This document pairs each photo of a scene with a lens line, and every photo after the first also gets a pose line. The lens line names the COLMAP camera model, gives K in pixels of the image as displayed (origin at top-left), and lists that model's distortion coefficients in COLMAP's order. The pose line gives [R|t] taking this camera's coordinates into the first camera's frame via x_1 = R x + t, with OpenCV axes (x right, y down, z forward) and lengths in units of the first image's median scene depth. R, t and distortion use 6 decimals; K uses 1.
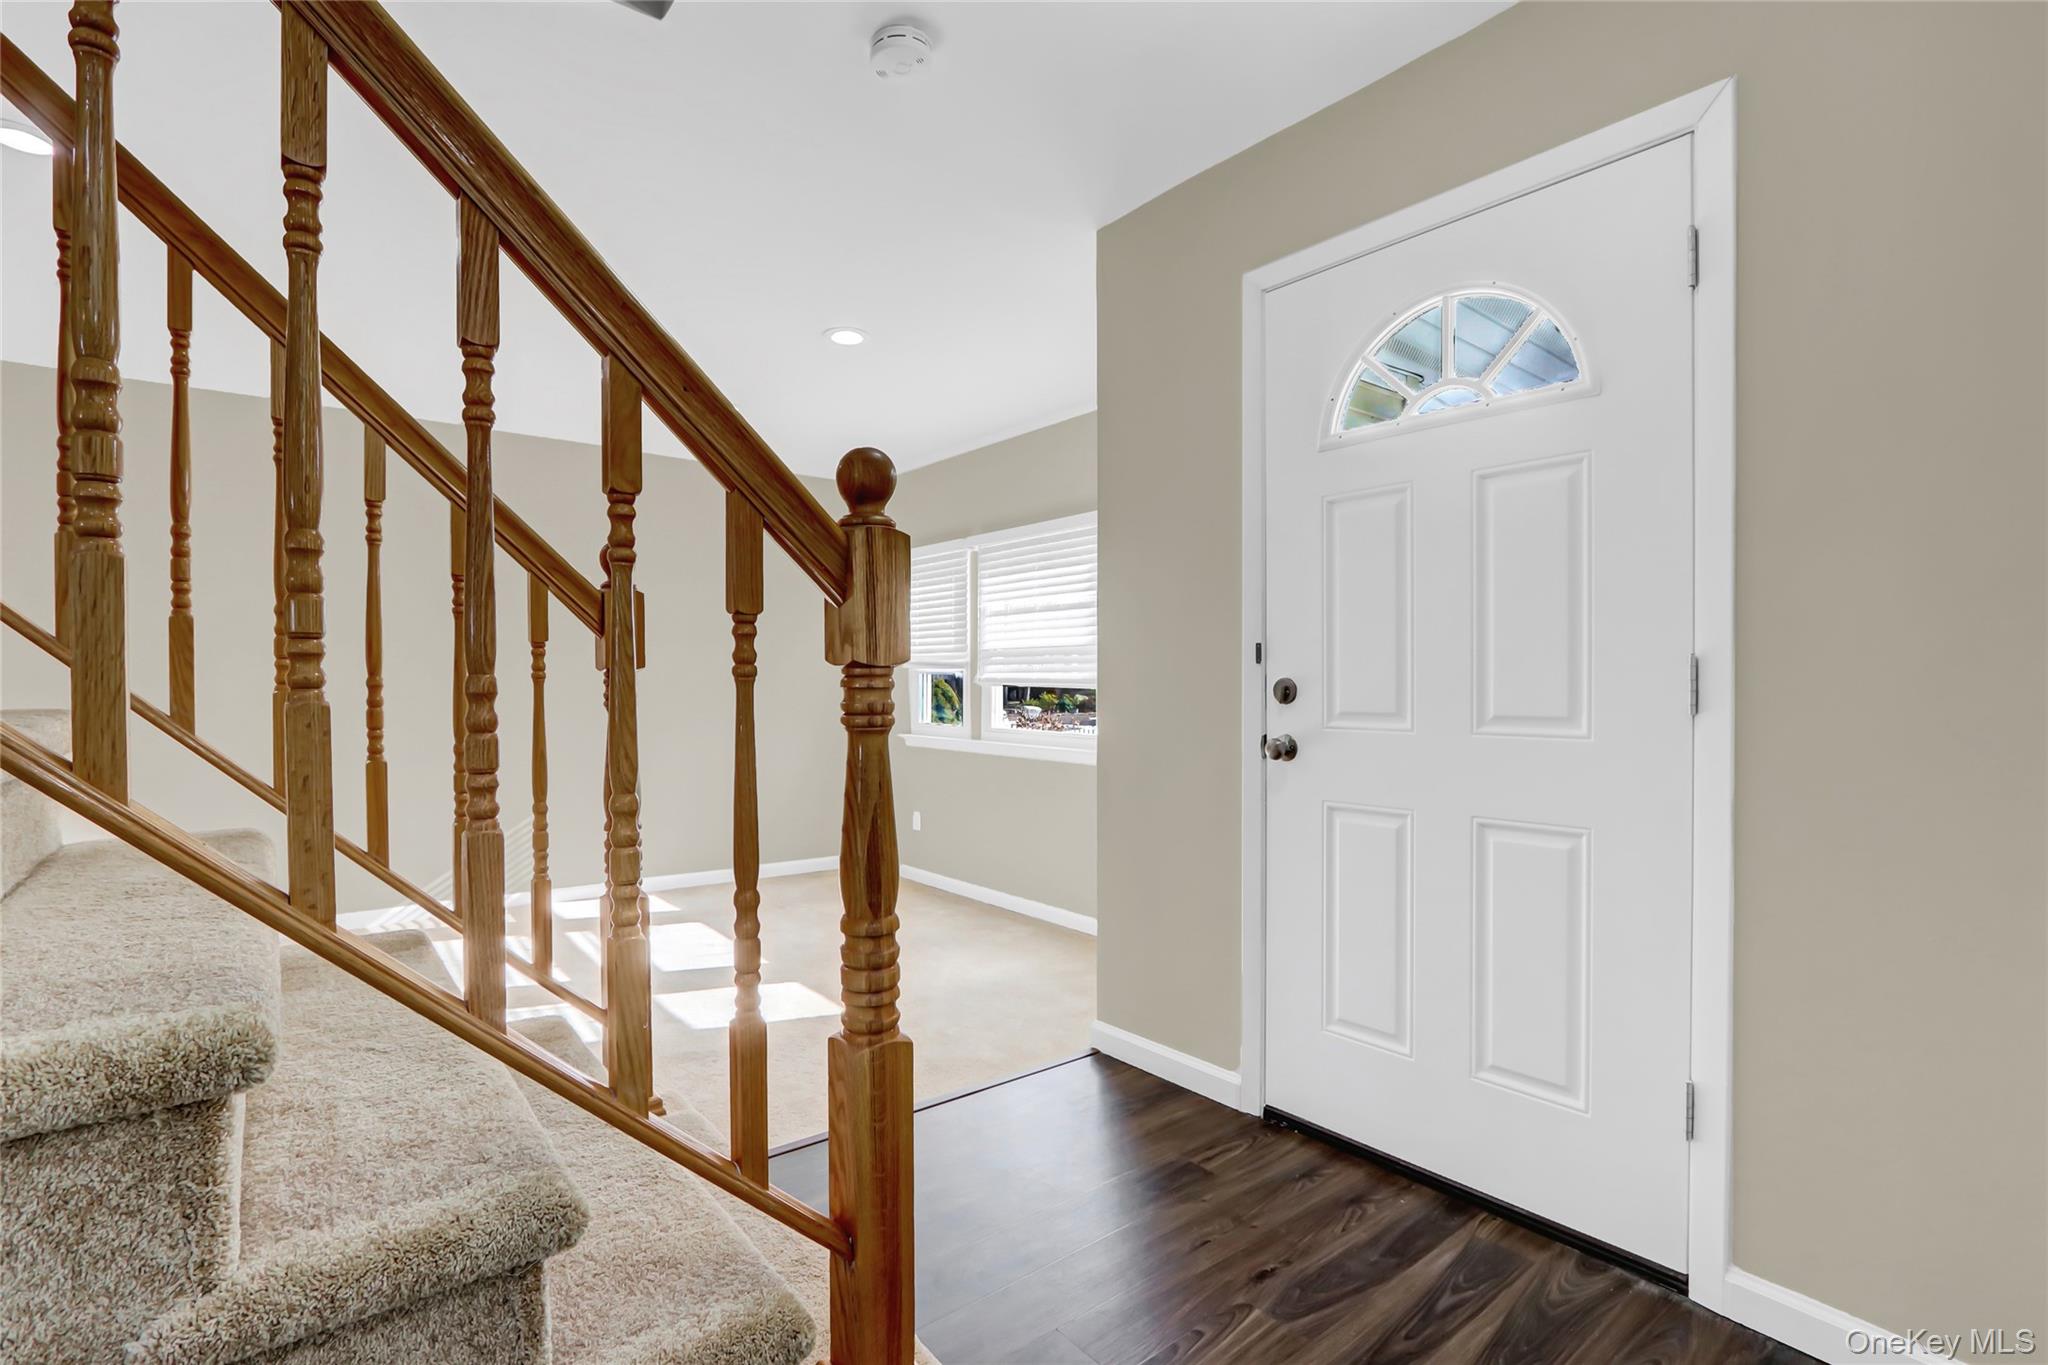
lens RADIAL K [[956.3, 0, 995.6], [0, 956.3, 685.5], [0, 0, 1]] dist [-0.003289, -0.000373]
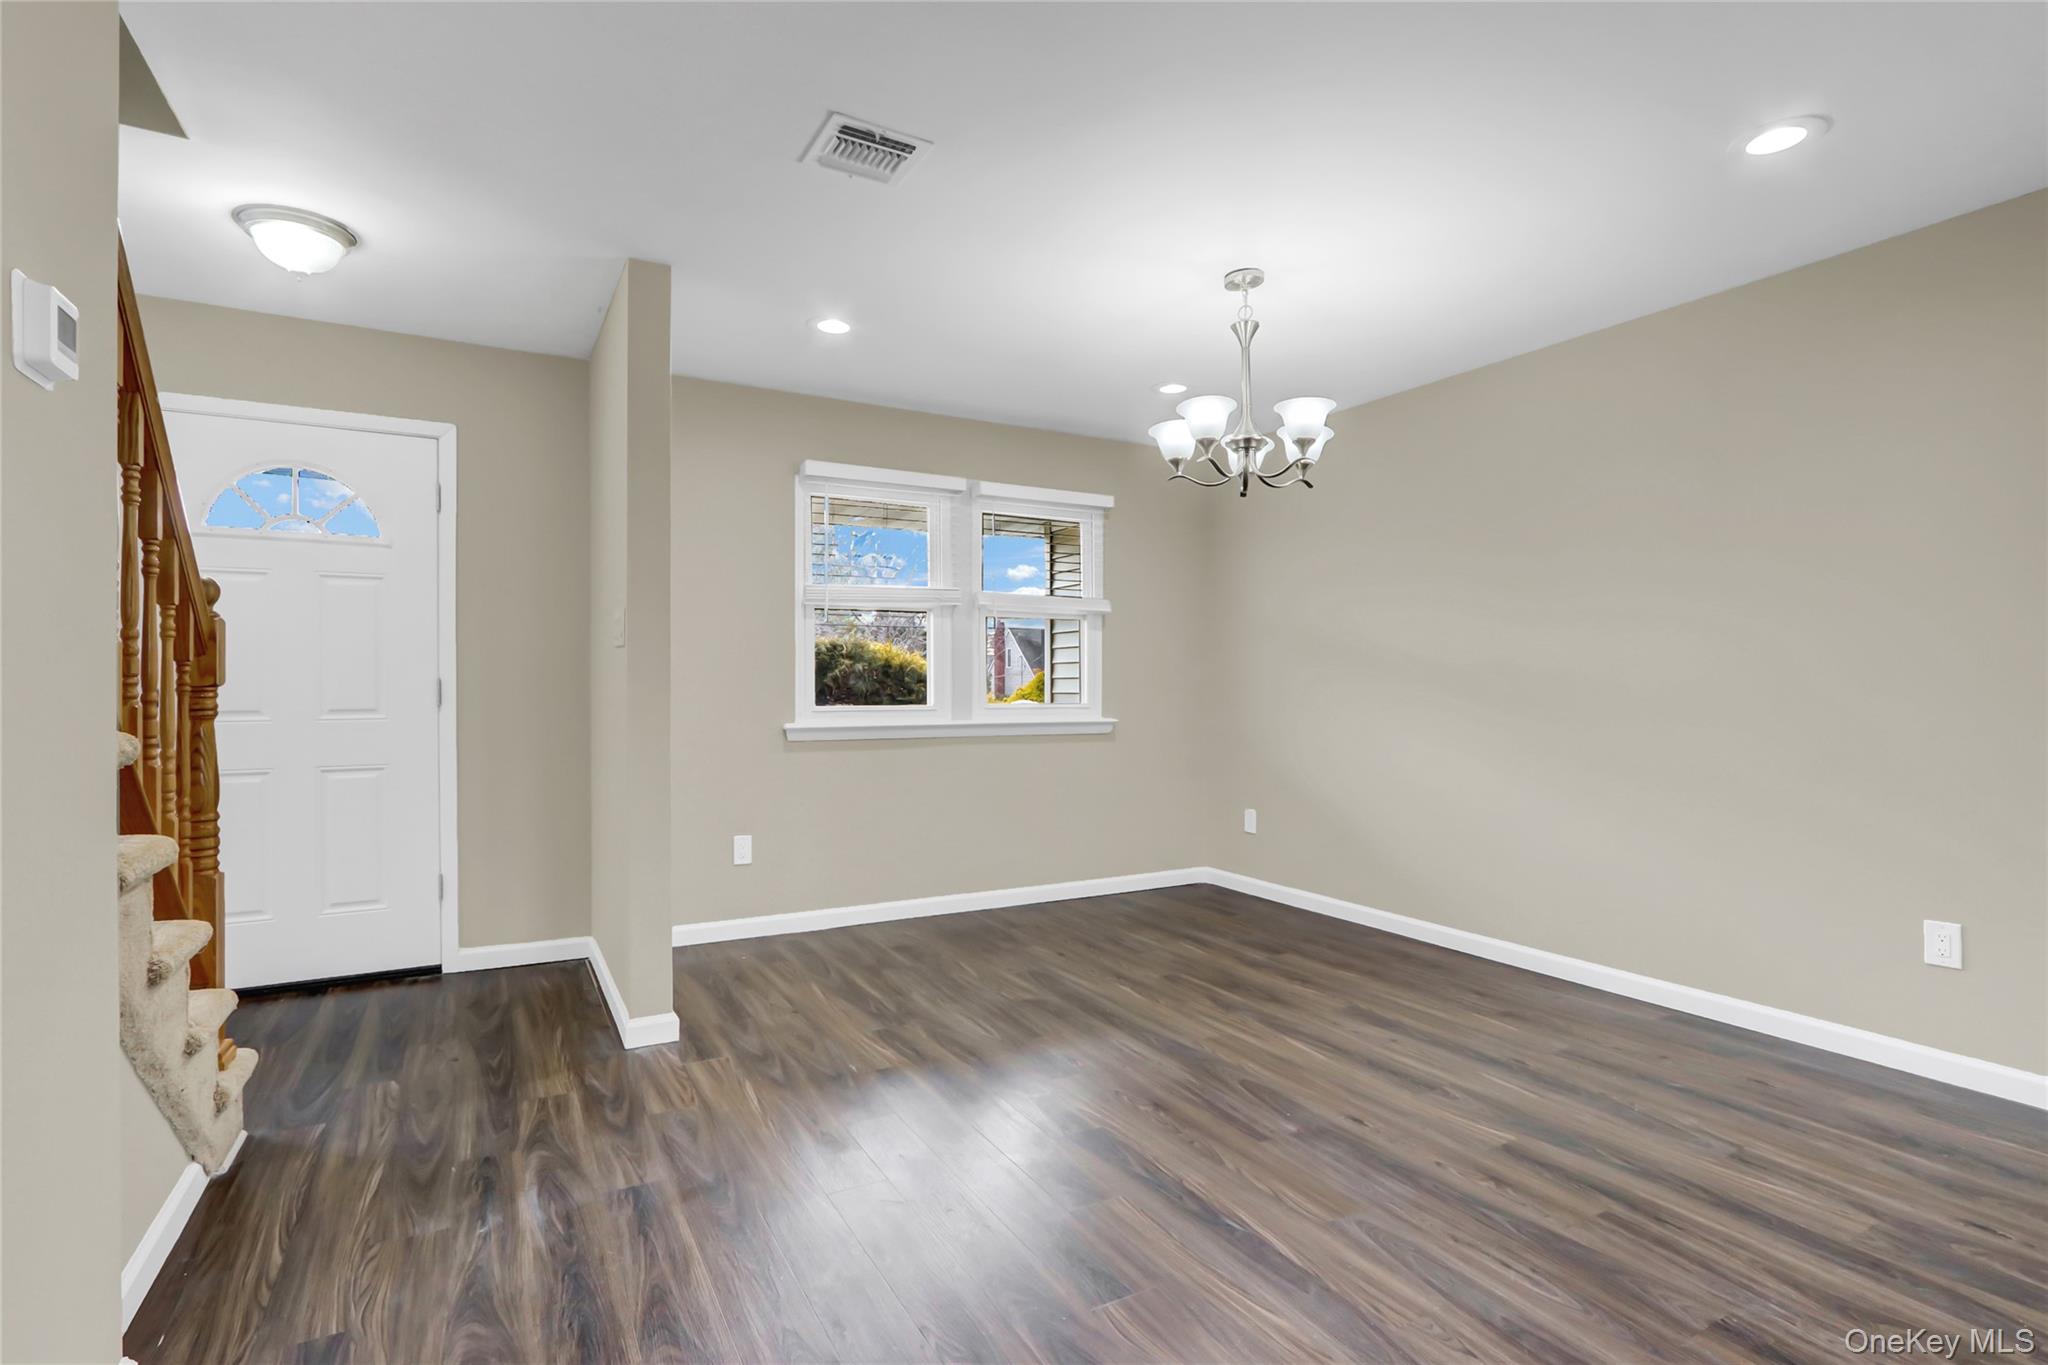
lens RADIAL K [[964.4, 0, 1024.0], [0, 964.4, 693.8], [0, 0, 1]] dist [-0.016383, 0.000552]
pose [[0.152643, -0.009438, 0.988236, -1.427721], [0.007205, 0.999938, 0.008437, -0.006796], [-0.988255, 0.005833, 0.152702, -0.758799]]
